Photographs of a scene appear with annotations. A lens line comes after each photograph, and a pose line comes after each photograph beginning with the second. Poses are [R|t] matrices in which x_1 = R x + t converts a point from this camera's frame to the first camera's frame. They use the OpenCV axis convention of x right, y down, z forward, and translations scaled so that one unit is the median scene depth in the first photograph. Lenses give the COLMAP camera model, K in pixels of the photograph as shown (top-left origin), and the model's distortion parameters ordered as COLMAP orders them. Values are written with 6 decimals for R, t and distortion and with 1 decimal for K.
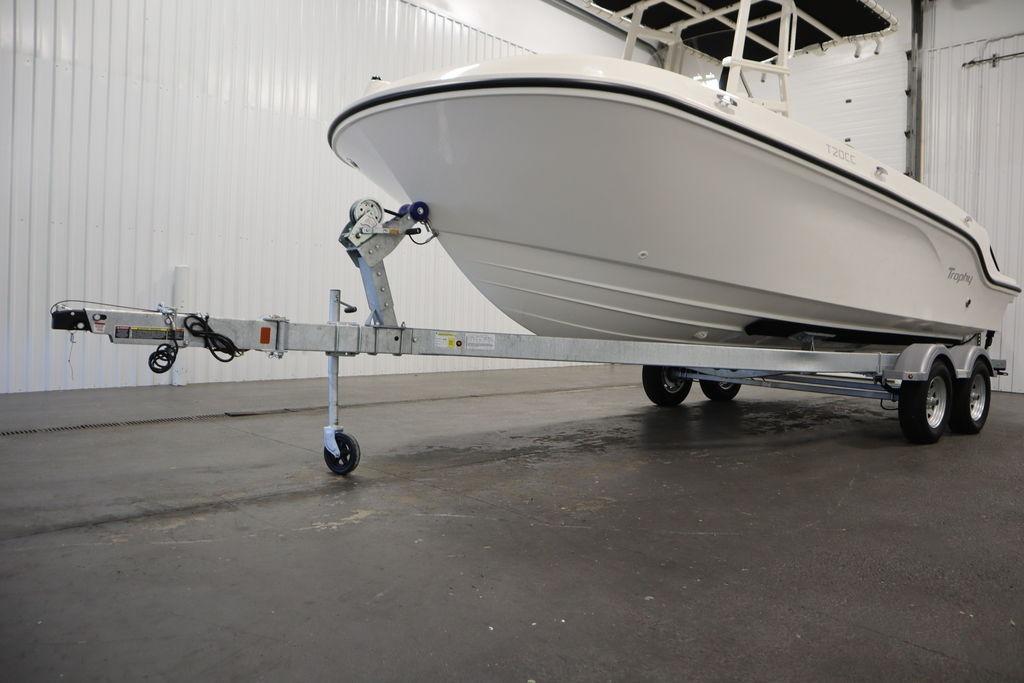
lens RADIAL K [[719.3, 0, 504.1], [0, 719.3, 335.4], [0, 0, 1]] dist [-0.114766, 0.071050]
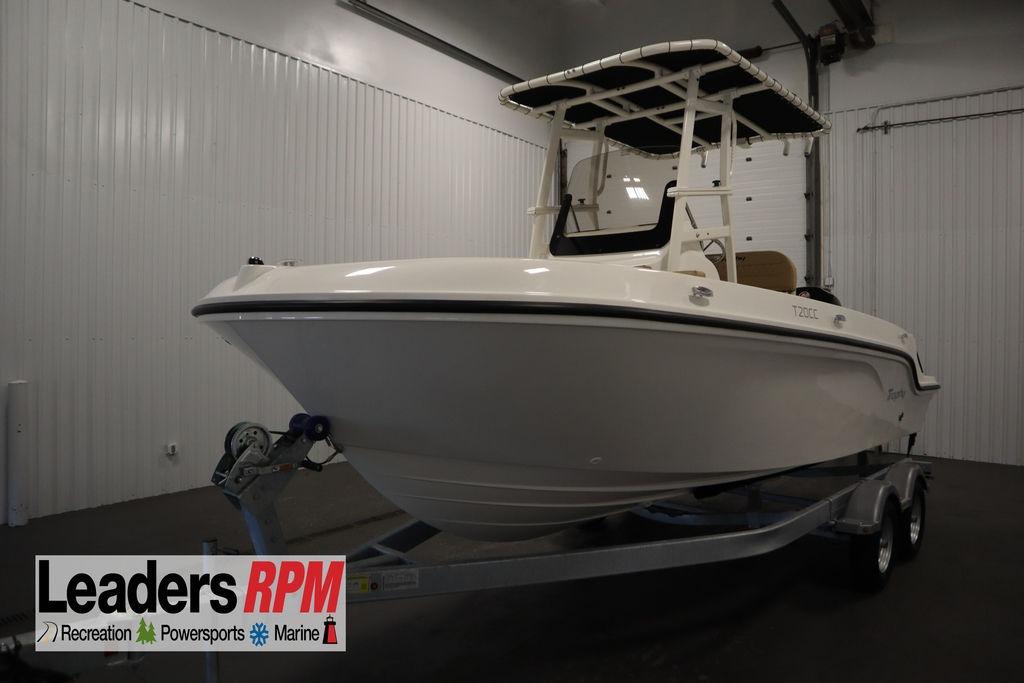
lens RADIAL K [[719.3, 0, 504.5], [0, 719.3, 330.2], [0, 0, 1]] dist [-0.114766, 0.071050]
pose [[0.986661, -0.023697, 0.161057, -0.026698], [0.025810, 0.999606, -0.011043, -0.175440], [-0.160732, 0.015053, 0.986883, 0.135838]]
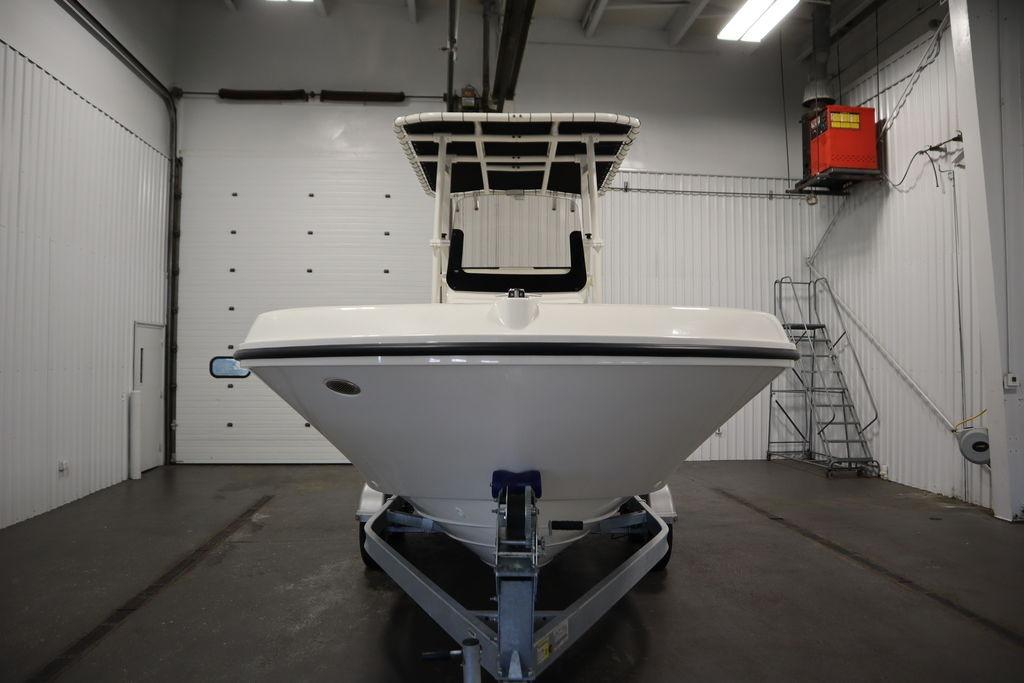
lens RADIAL K [[719.3, 0, 512.5], [0, 719.3, 340.5], [0, 0, 1]] dist [-0.114766, 0.071050]
pose [[0.619920, -0.021032, 0.784383, -0.454129], [0.039556, 0.999207, -0.004470, -0.206072], [-0.783667, 0.033798, 0.620261, 0.383691]]
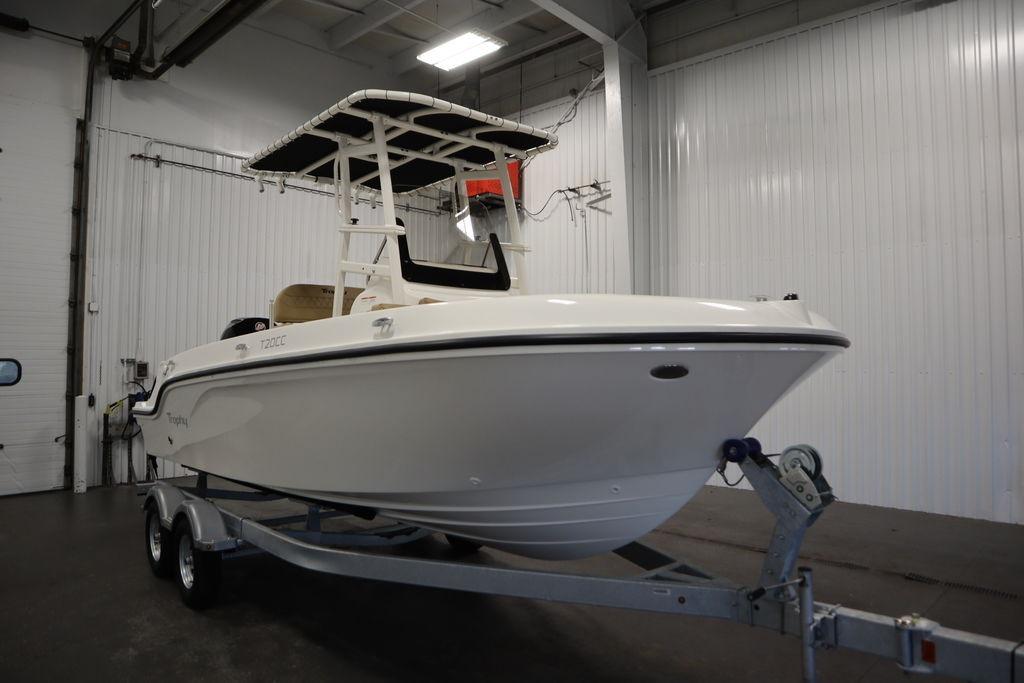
lens RADIAL K [[719.3, 0, 514.2], [0, 719.3, 337.7], [0, 0, 1]] dist [-0.114766, 0.071050]
pose [[-0.056474, -0.006160, 0.998385, -0.639933], [0.026870, 0.999609, 0.007688, -0.211344], [-0.998042, 0.027260, -0.056286, 0.884776]]
